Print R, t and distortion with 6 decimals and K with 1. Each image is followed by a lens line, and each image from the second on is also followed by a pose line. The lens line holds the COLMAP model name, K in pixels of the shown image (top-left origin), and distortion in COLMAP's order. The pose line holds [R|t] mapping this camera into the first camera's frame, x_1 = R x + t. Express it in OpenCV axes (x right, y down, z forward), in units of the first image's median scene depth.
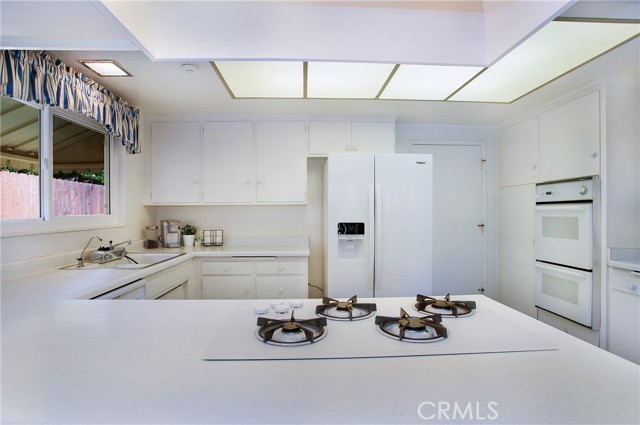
lens RADIAL K [[333.6, 0, 318.6], [0, 333.6, 213.1], [0, 0, 1]] dist [-0.050267, 0.003195]
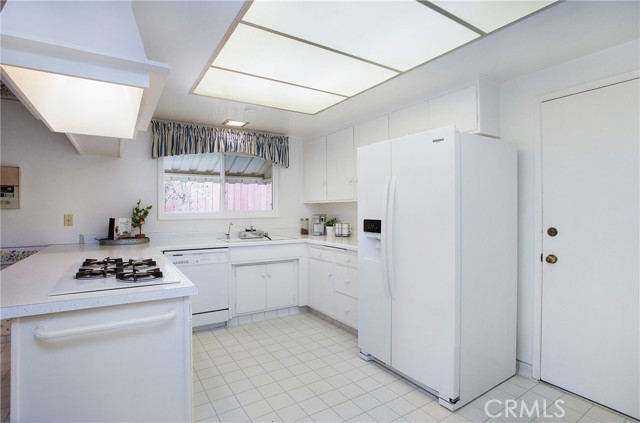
lens RADIAL K [[330.4, 0, 318.4], [0, 330.4, 209.0], [0, 0, 1]] dist [-0.030170, 0.005798]
pose [[0.489303, 0.002052, -0.872112, 0.767651], [-0.003999, 0.999992, 0.000109, 0.000088], [0.872105, 0.003435, 0.489307, 0.394350]]
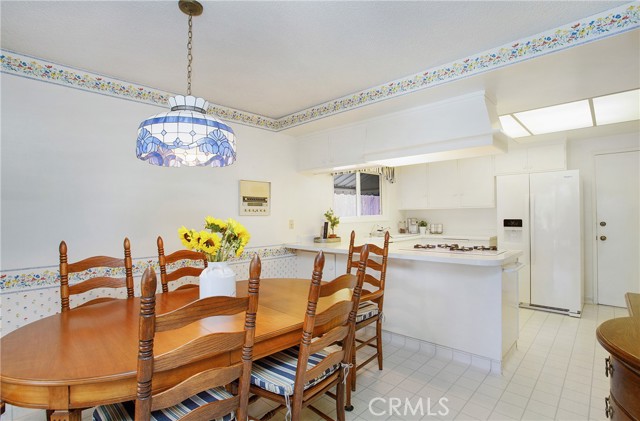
lens RADIAL K [[330.4, 0, 316.8], [0, 330.4, 207.2], [0, 0, 1]] dist [-0.030170, 0.005798]
pose [[0.710429, -0.020720, -0.703464, 0.485903], [0.005778, 0.999705, -0.023610, 0.002364], [0.703745, 0.012708, 0.710339, -0.697309]]
